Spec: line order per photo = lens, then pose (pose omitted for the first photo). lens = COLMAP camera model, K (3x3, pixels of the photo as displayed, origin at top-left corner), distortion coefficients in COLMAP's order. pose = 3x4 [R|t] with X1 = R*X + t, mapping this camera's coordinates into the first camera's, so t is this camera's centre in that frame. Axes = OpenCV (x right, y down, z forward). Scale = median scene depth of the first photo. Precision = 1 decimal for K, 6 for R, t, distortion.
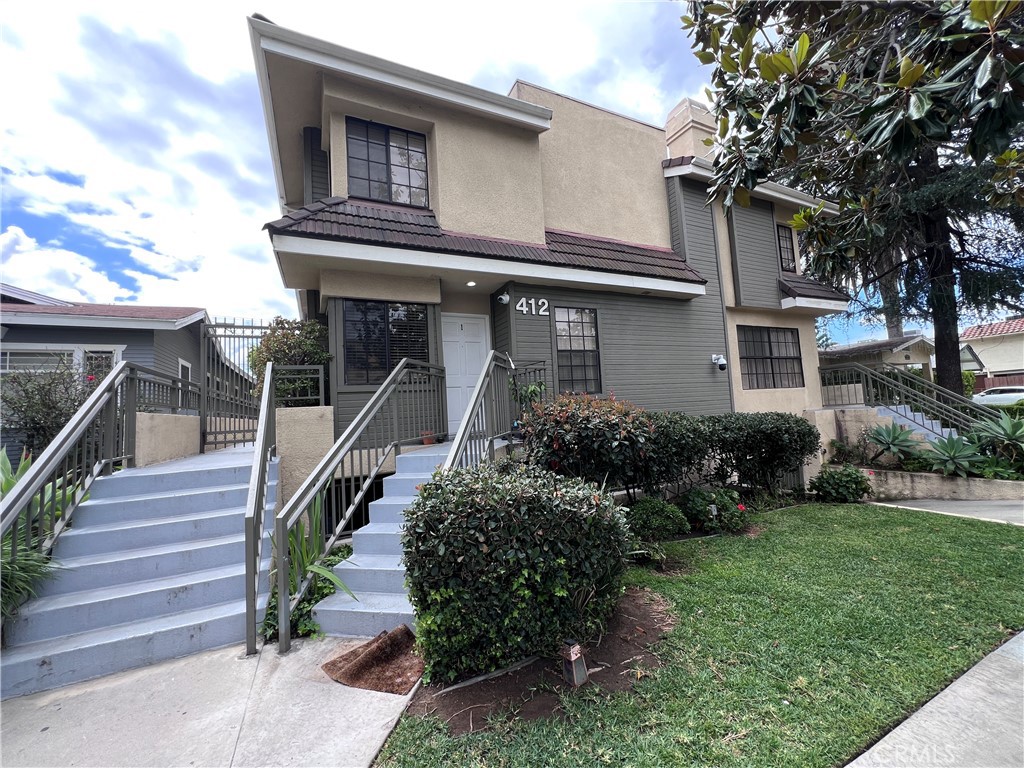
lens RADIAL K [[407.8, 0, 509.9], [0, 407.8, 386.2], [0, 0, 1]] dist [0.001980, 0.000195]
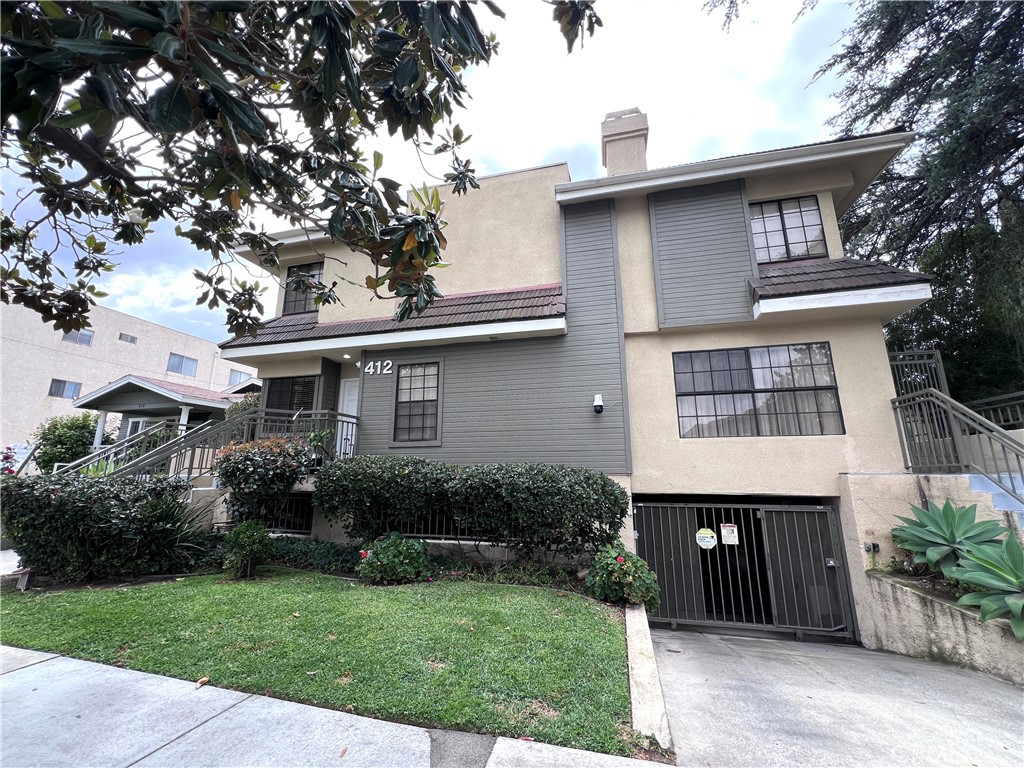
lens RADIAL K [[407.8, 0, 511.0], [0, 407.8, 379.1], [0, 0, 1]] dist [0.001980, 0.000195]
pose [[0.772191, -0.083638, -0.629861, 1.053085], [0.003412, 0.991830, -0.127520, -0.003378], [0.635381, 0.096320, 0.766168, 0.293319]]
